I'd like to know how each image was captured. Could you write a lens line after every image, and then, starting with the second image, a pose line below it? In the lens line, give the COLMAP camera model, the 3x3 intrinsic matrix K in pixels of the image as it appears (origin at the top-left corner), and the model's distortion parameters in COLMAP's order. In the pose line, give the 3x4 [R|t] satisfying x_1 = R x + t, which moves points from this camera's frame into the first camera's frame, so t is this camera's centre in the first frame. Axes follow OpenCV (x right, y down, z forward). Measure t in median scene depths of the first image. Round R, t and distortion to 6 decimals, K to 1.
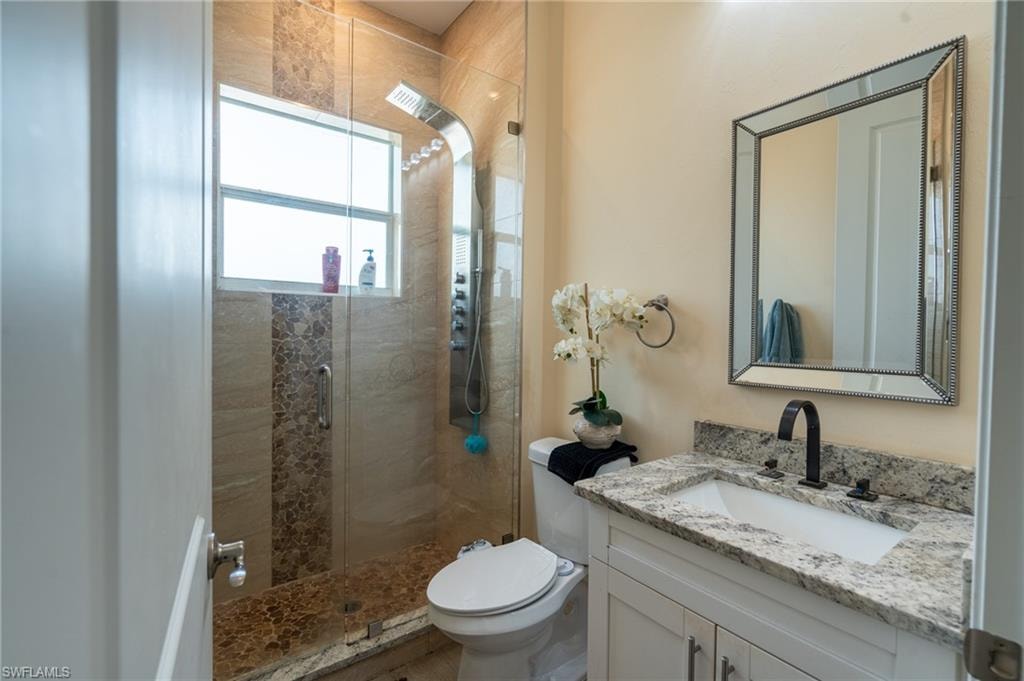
lens RADIAL K [[456.7, 0, 508.8], [0, 456.7, 343.8], [0, 0, 1]] dist [-0.010866, 0.002251]
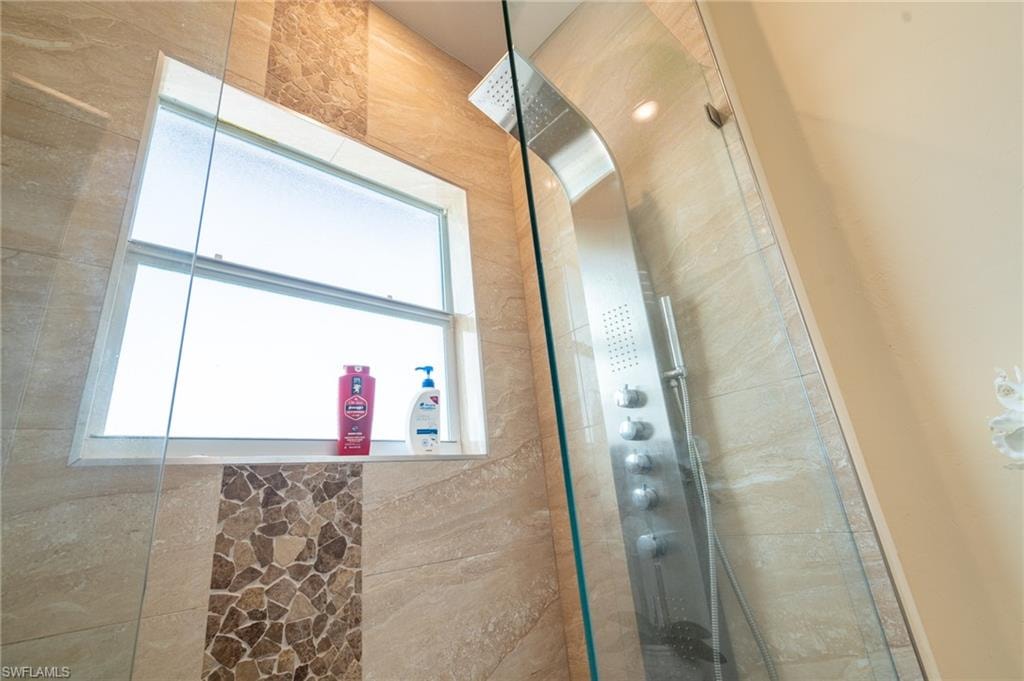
lens RADIAL K [[456.7, 0, 510.5], [0, 456.7, 341.1], [0, 0, 1]] dist [-0.010866, 0.002251]
pose [[0.990123, -0.077420, 0.116888, -0.299110], [0.114622, 0.927094, -0.356873, -0.039347], [-0.080737, 0.366746, 0.926811, 0.551556]]
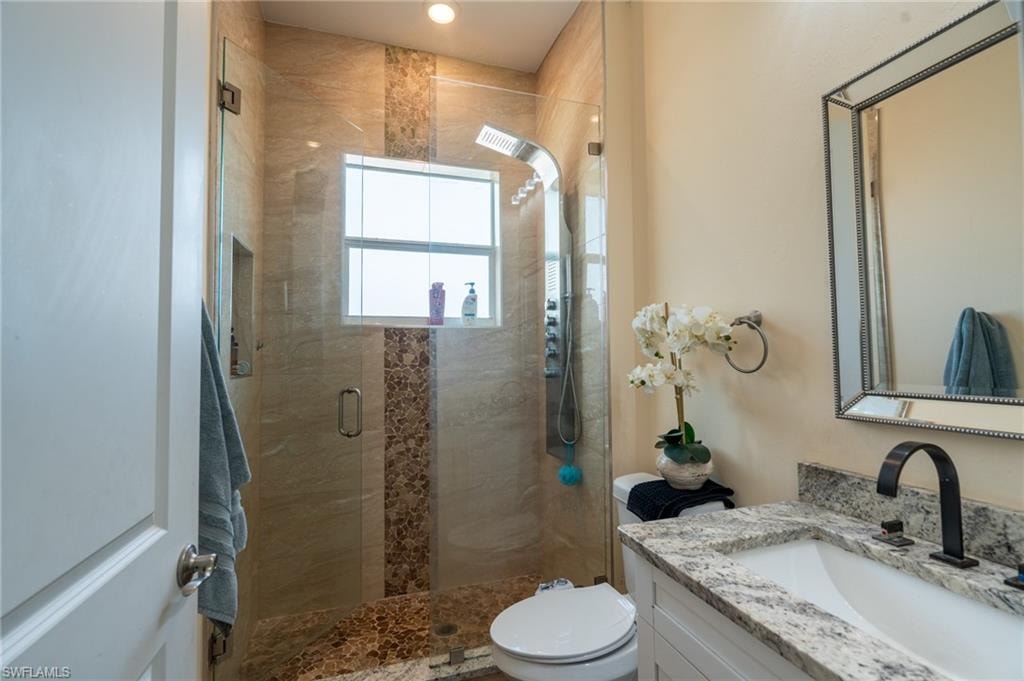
lens RADIAL K [[456.7, 0, 505.4], [0, 456.7, 342.9], [0, 0, 1]] dist [-0.010866, 0.002251]
pose [[0.945948, -0.032312, -0.322706, 0.120180], [0.012975, 0.997998, -0.061895, -0.000576], [0.324060, 0.054362, 0.944473, 0.035511]]
